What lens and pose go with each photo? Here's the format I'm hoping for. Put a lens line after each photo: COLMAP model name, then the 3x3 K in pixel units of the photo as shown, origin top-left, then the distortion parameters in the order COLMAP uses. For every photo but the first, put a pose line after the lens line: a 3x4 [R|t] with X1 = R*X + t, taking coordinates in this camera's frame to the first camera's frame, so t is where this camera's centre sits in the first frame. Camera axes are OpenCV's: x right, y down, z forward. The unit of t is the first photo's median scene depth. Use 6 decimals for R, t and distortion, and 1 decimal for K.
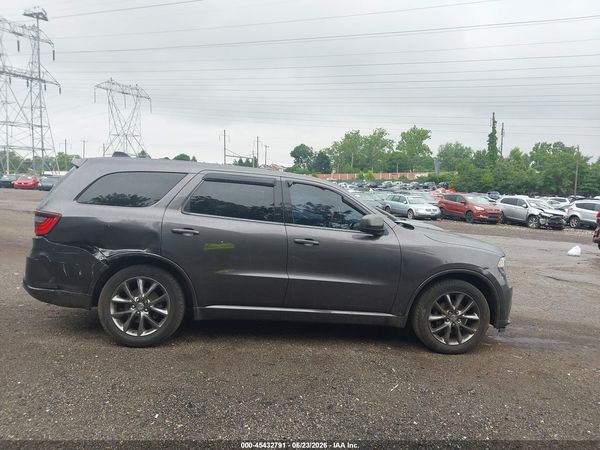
lens RADIAL K [[474.1, 0, 295.7], [0, 474.1, 226.1], [0, 0, 1]] dist [0.032103, -0.039438]
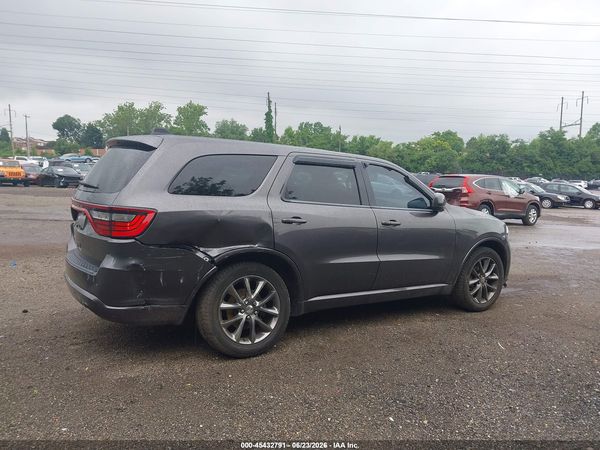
lens RADIAL K [[470.9, 0, 298.4], [0, 470.9, 223.4], [0, 0, 1]] dist [0.077737, -0.101223]
pose [[0.888263, -0.069331, 0.454073, -0.584557], [0.048709, 0.997187, 0.056971, -0.031540], [-0.456746, -0.028488, 0.889141, 0.181622]]
